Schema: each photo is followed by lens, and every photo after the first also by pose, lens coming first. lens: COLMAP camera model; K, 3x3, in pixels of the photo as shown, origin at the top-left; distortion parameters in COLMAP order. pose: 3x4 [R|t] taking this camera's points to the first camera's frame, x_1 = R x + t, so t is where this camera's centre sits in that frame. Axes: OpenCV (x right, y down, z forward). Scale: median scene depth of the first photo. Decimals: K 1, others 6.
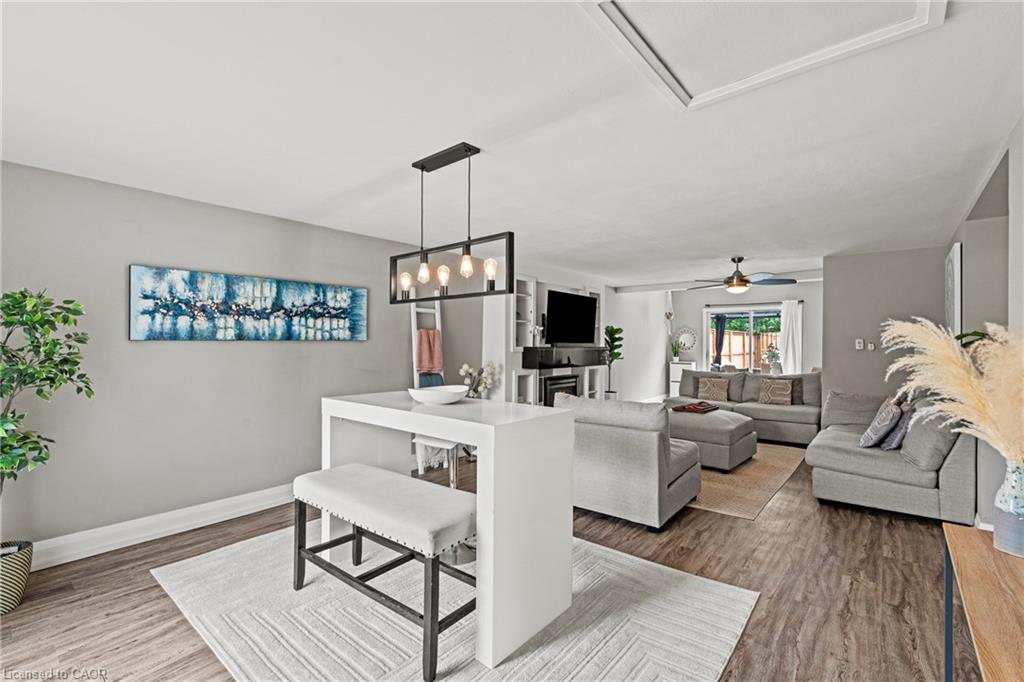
lens RADIAL K [[447.3, 0, 511.3], [0, 447.3, 338.7], [0, 0, 1]] dist [-0.004512, -0.000138]
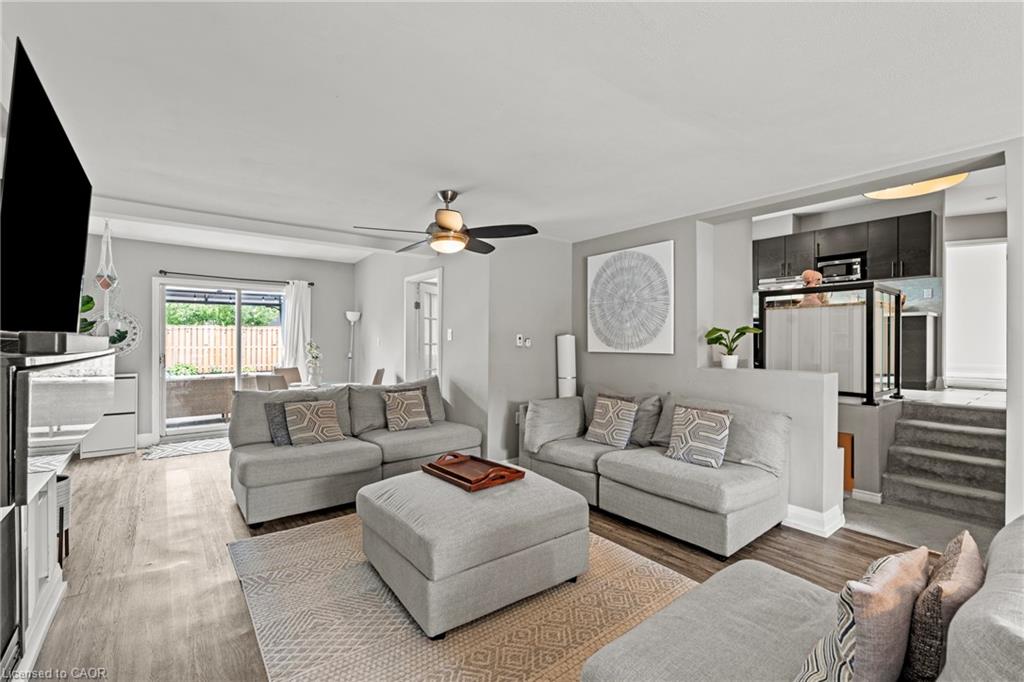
lens RADIAL K [[447.3, 0, 516.2], [0, 447.3, 339.9], [0, 0, 1]] dist [-0.004512, -0.000138]
pose [[0.199256, -0.000205, 0.979948, -0.073049], [-0.010109, 0.999946, 0.002265, 0.015000], [-0.979895, -0.010357, 0.199243, 1.186459]]
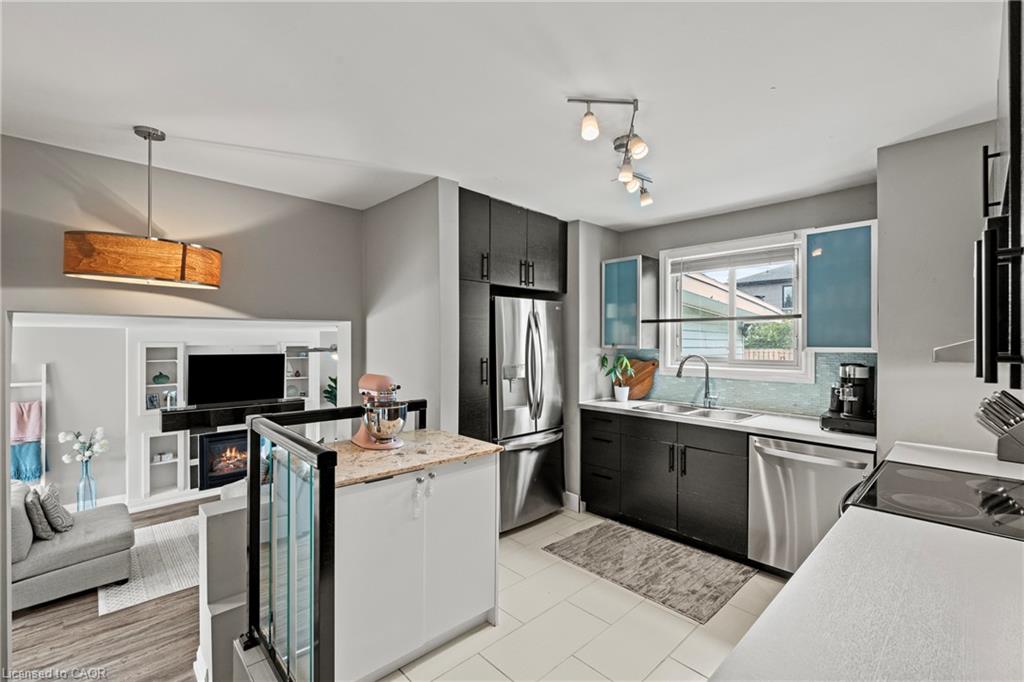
lens RADIAL K [[447.3, 0, 516.2], [0, 447.3, 342.4], [0, 0, 1]] dist [-0.004512, -0.000138]
pose [[0.995347, 0.000096, -0.096351, 1.492228], [0.001018, 0.999933, 0.011515, -0.235211], [0.096345, -0.011560, 0.995281, 0.042579]]
